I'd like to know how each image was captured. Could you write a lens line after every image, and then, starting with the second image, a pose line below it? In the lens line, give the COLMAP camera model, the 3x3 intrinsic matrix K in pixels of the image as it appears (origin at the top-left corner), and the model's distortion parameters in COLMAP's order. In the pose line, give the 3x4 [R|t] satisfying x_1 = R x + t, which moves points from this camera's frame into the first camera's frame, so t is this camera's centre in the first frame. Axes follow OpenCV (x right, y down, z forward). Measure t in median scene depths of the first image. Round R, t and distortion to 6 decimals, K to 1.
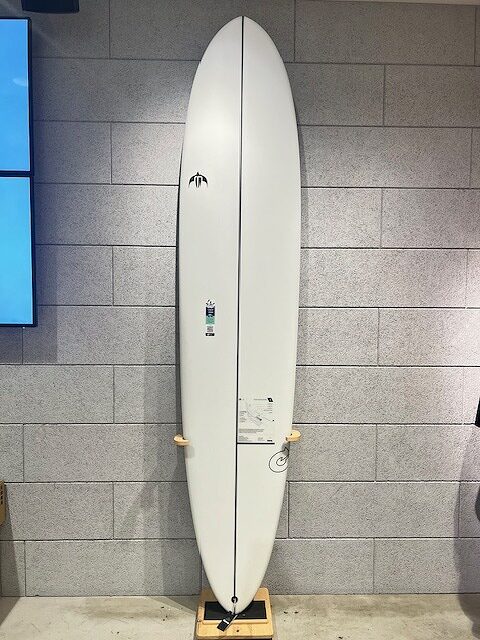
lens RADIAL K [[477.0, 0, 241.7], [0, 477.0, 323.2], [0, 0, 1]] dist [0.044083, -0.051329]
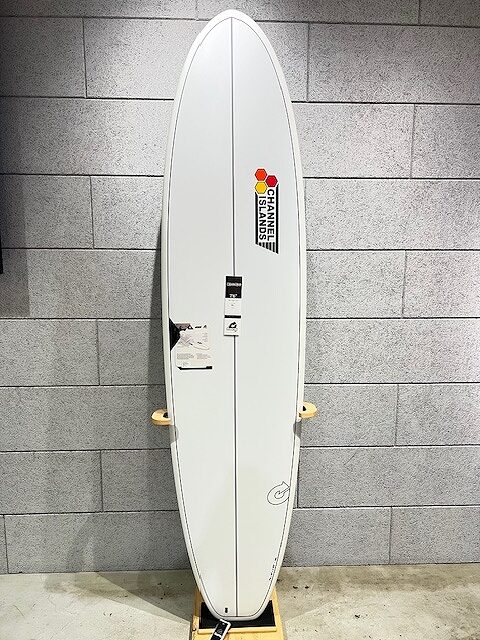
lens RADIAL K [[477.0, 0, 238.9], [0, 477.0, 322.8], [0, 0, 1]] dist [0.044083, -0.051329]
pose [[0.999849, -0.006093, 0.016271, -0.026630], [0.004447, 0.995045, 0.099325, 0.010377], [-0.016796, -0.099238, 0.994922, 0.140747]]
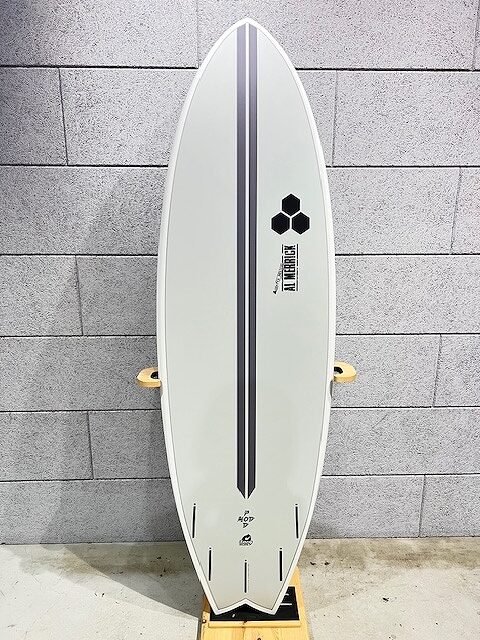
lens RADIAL K [[477.0, 0, 240.4], [0, 477.0, 325.9], [0, 0, 1]] dist [0.044083, -0.051329]
pose [[0.999980, -0.006043, 0.001713, -0.028068], [0.005558, 0.978314, 0.207053, 0.045036], [-0.002927, -0.207039, 0.978328, 0.290440]]
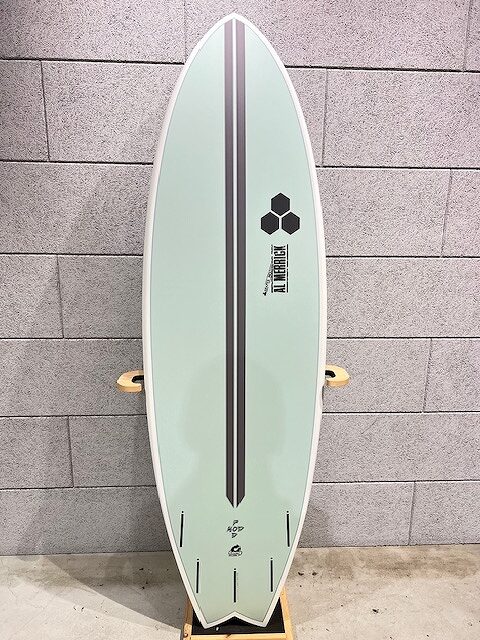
lens RADIAL K [[477.0, 0, 239.2], [0, 477.0, 321.7], [0, 0, 1]] dist [0.044083, -0.051329]
pose [[0.999638, -0.000956, 0.026870, -0.028439], [-0.004272, 0.981027, 0.193826, 0.048479], [-0.026546, -0.193871, 0.980668, 0.310180]]
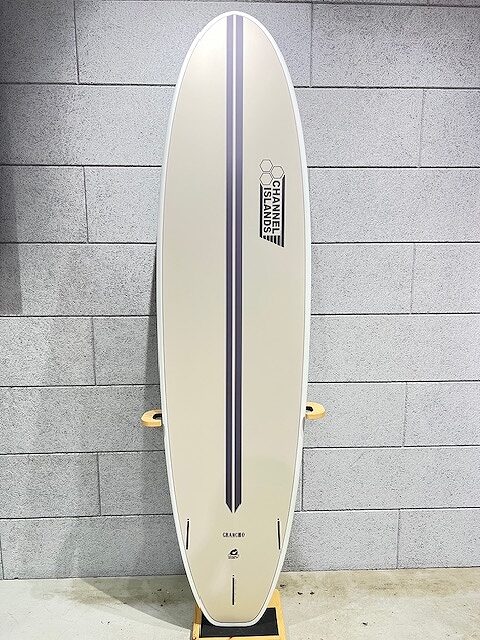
lens RADIAL K [[477.0, 0, 242.3], [0, 477.0, 324.7], [0, 0, 1]] dist [0.044083, -0.051329]
pose [[0.999862, -0.010940, 0.012487, -0.019411], [0.009510, 0.993960, 0.109332, 0.014531], [-0.013608, -0.109198, 0.993927, 0.175397]]
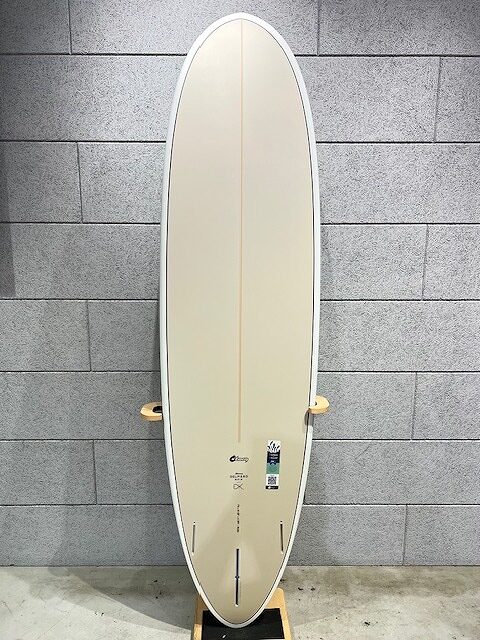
lens RADIAL K [[477.0, 0, 239.9], [0, 477.0, 321.5], [0, 0, 1]] dist [0.044083, -0.051329]
pose [[0.999788, -0.000923, -0.020584, 0.002110], [0.003669, 0.991006, 0.133766, 0.018440], [0.020275, -0.133814, 0.990799, 0.213834]]
